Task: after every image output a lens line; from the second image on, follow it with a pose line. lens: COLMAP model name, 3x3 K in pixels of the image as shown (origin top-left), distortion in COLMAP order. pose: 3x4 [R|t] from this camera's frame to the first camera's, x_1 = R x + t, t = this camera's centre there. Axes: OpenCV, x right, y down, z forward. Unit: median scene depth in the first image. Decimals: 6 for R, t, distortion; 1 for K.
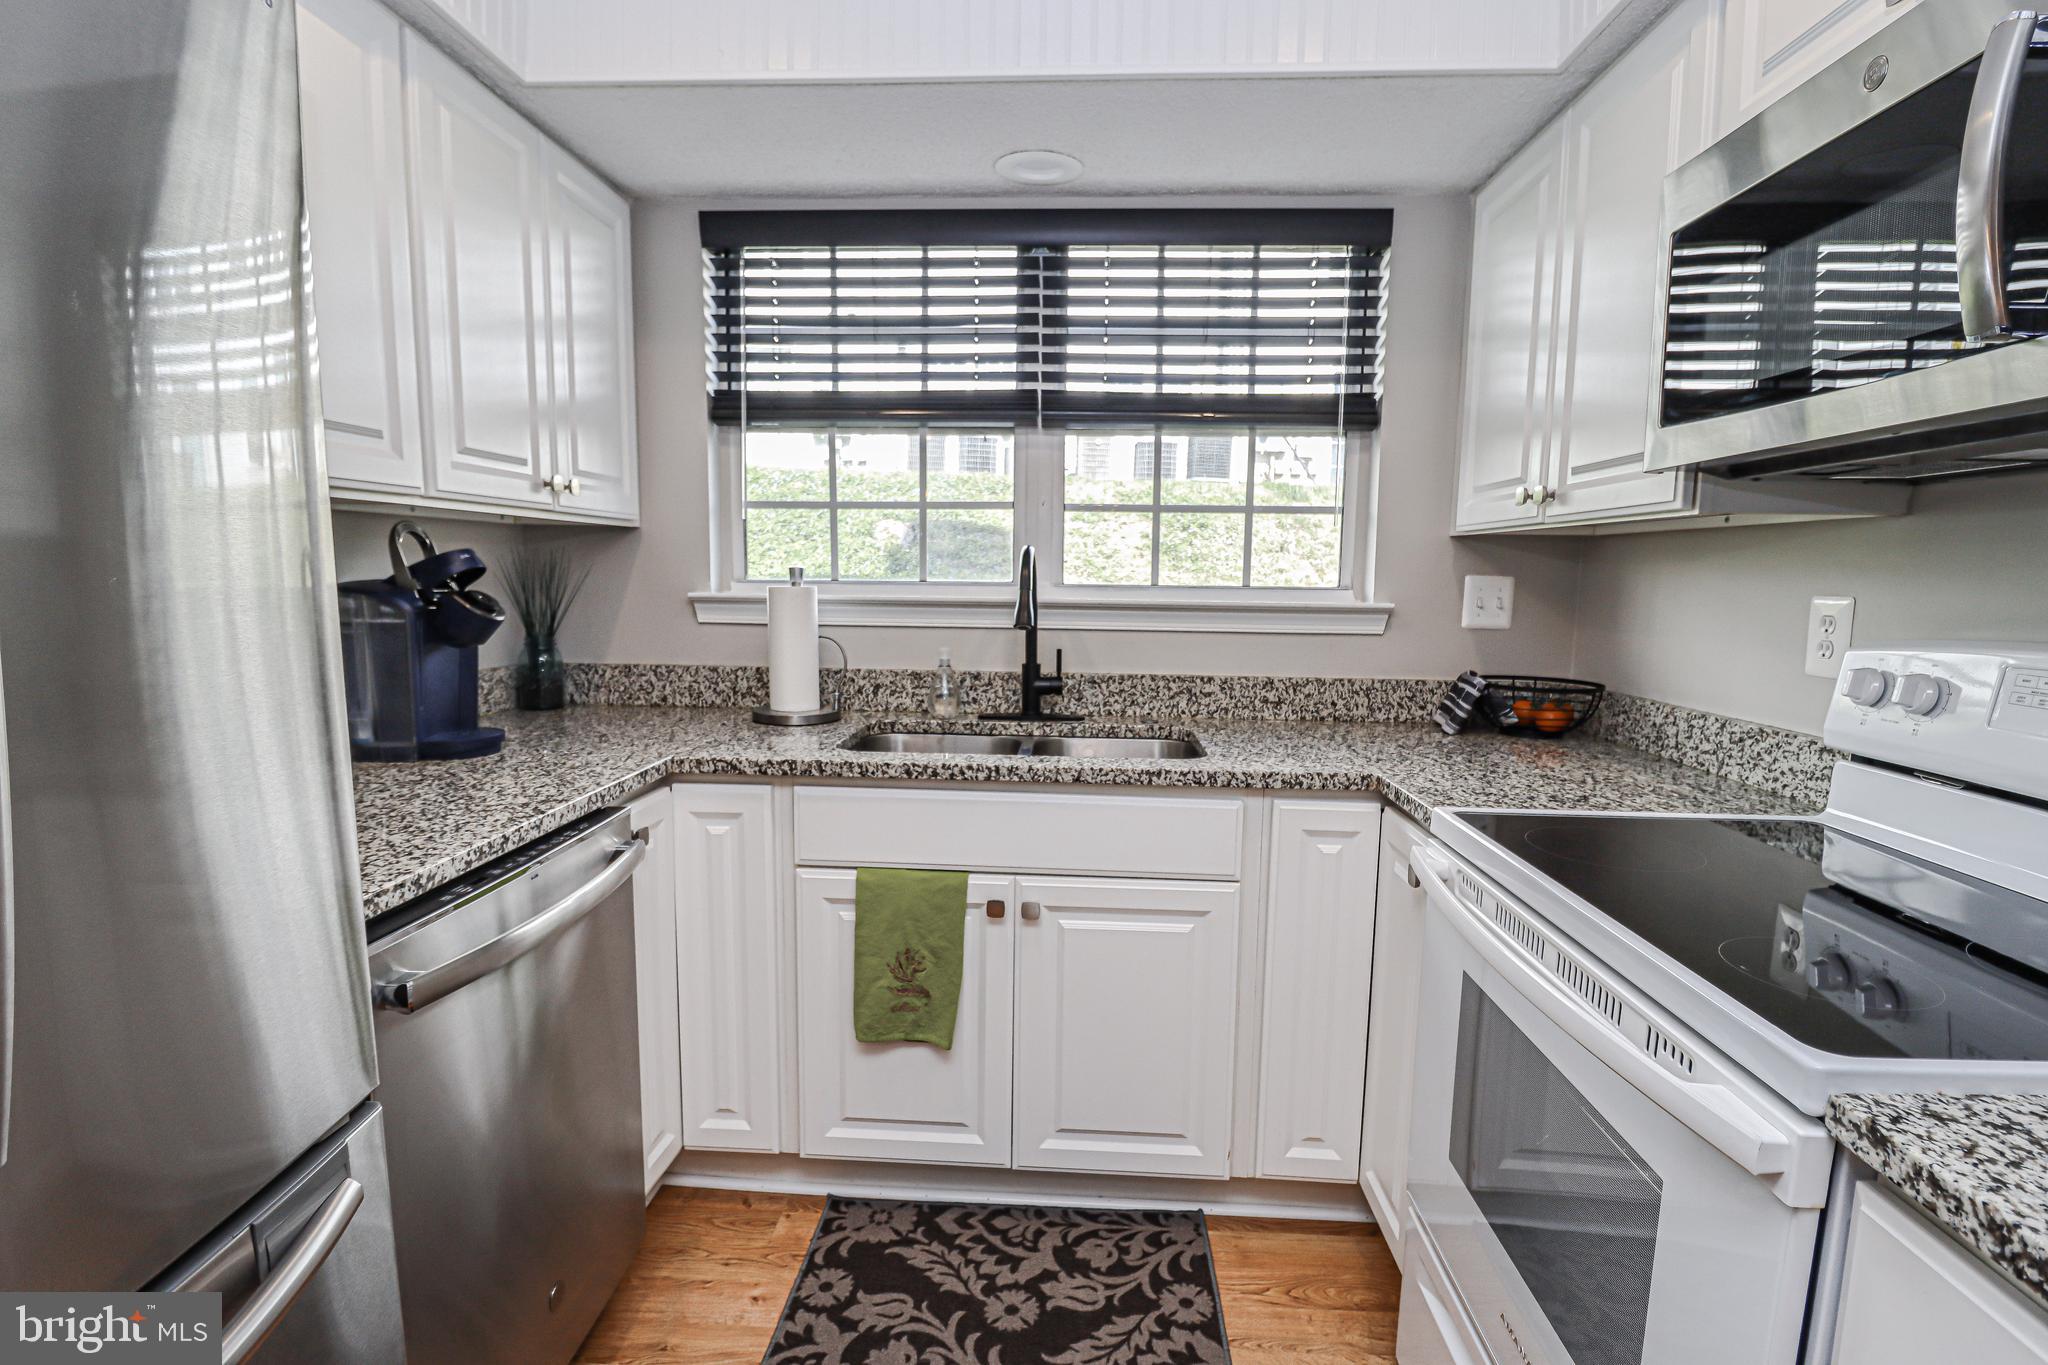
lens RADIAL K [[952.1, 0, 1024.2], [0, 952.1, 685.1], [0, 0, 1]] dist [-0.002411, -0.011707]
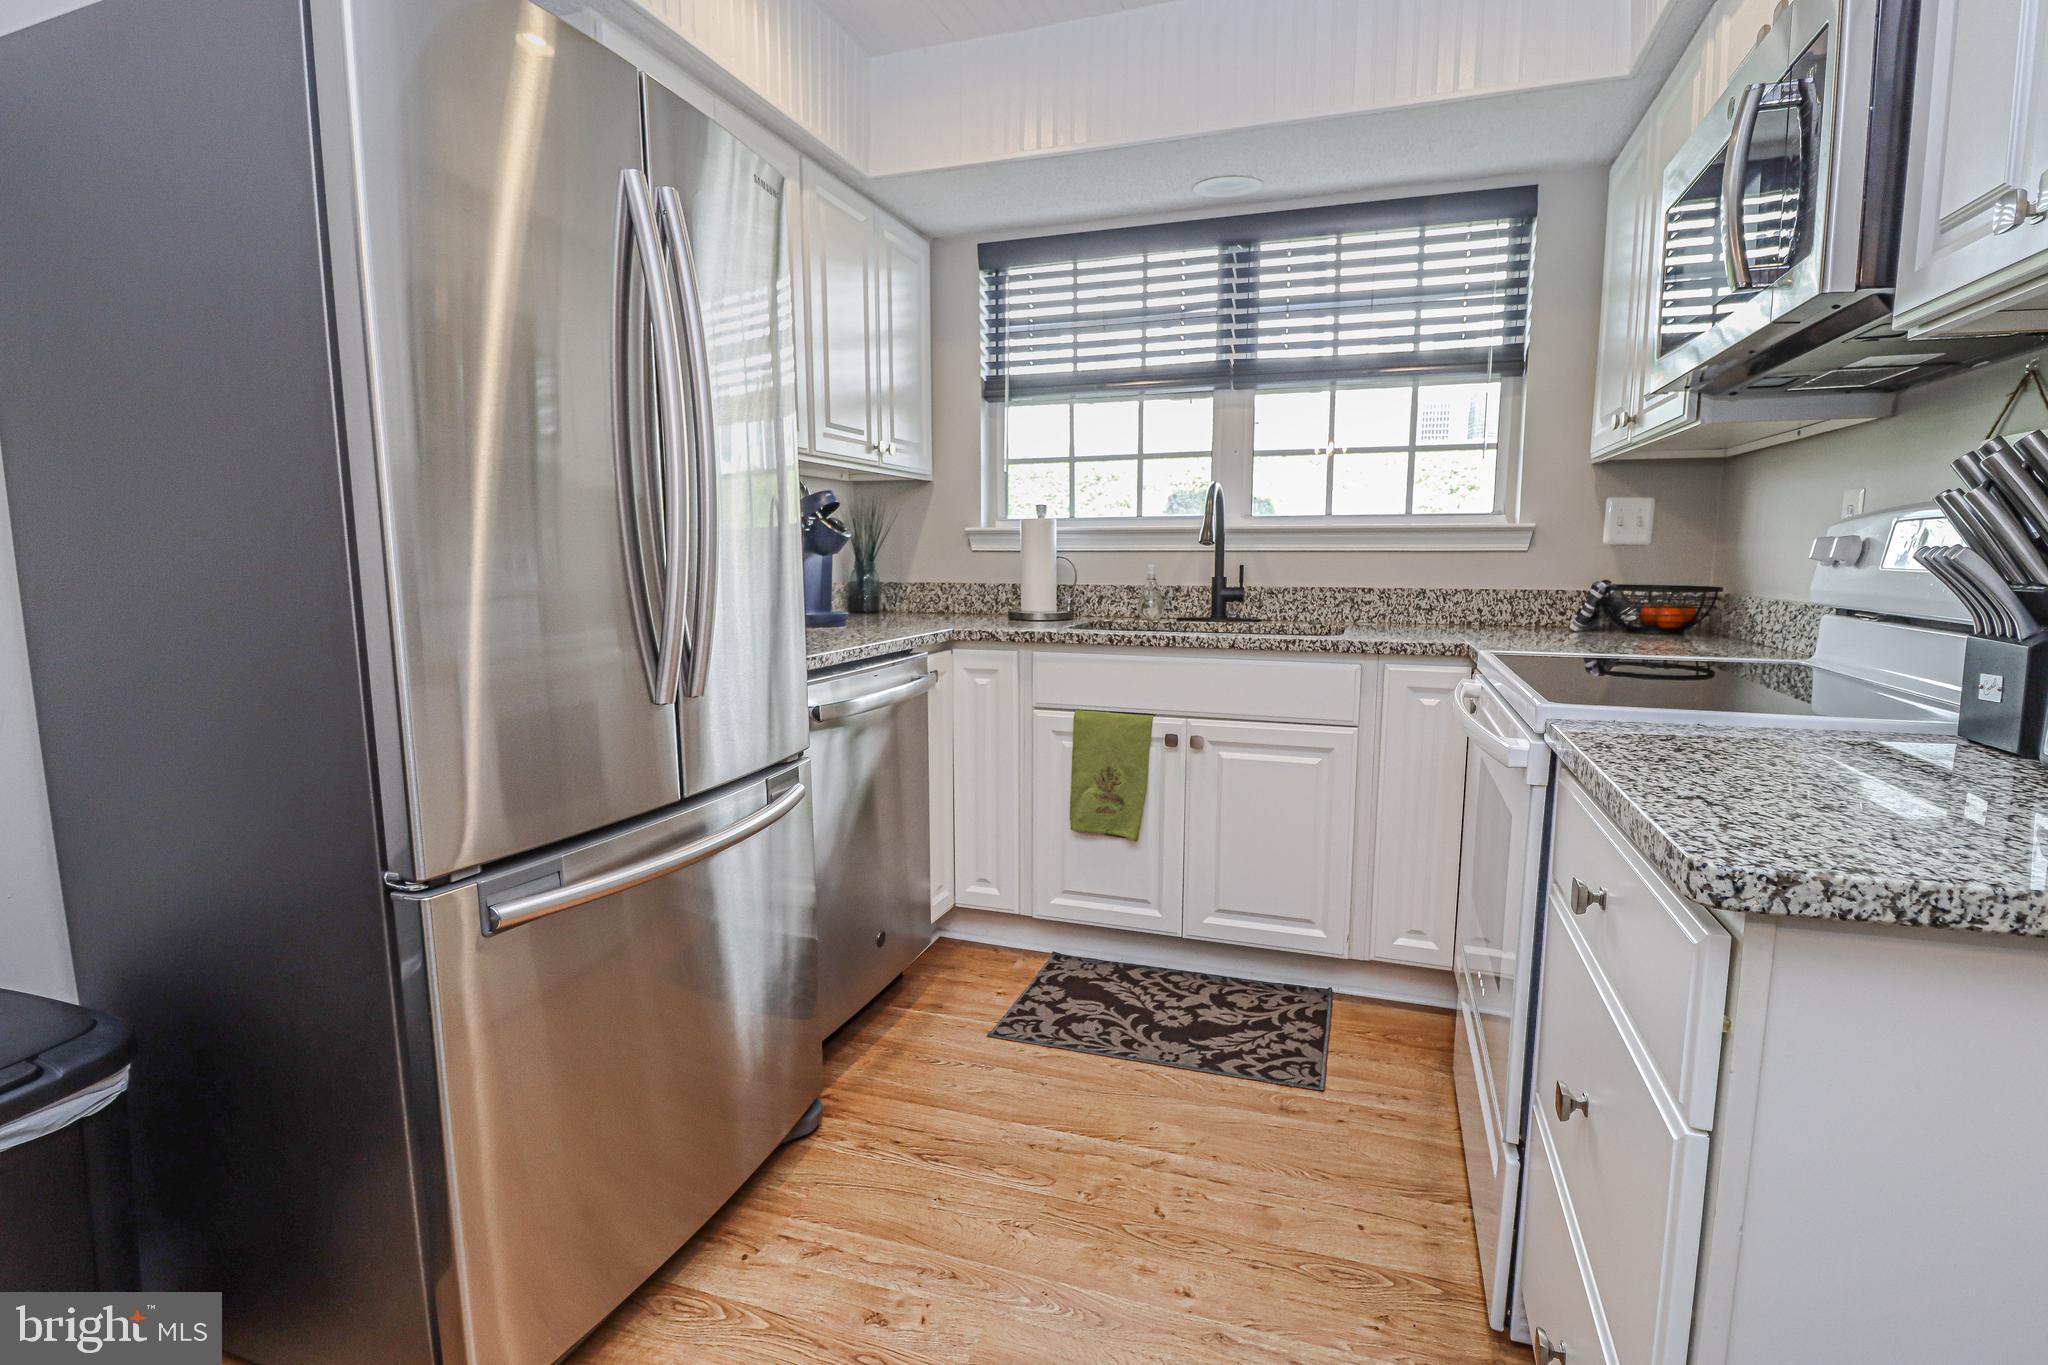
lens RADIAL K [[952.1, 0, 1020.4], [0, 952.1, 685.8], [0, 0, 1]] dist [-0.002411, -0.011707]
pose [[0.961236, 0.025504, -0.274544, 0.114628], [-0.019245, 0.999490, 0.025467, 0.104672], [0.275054, -0.019196, 0.961237, -0.327111]]
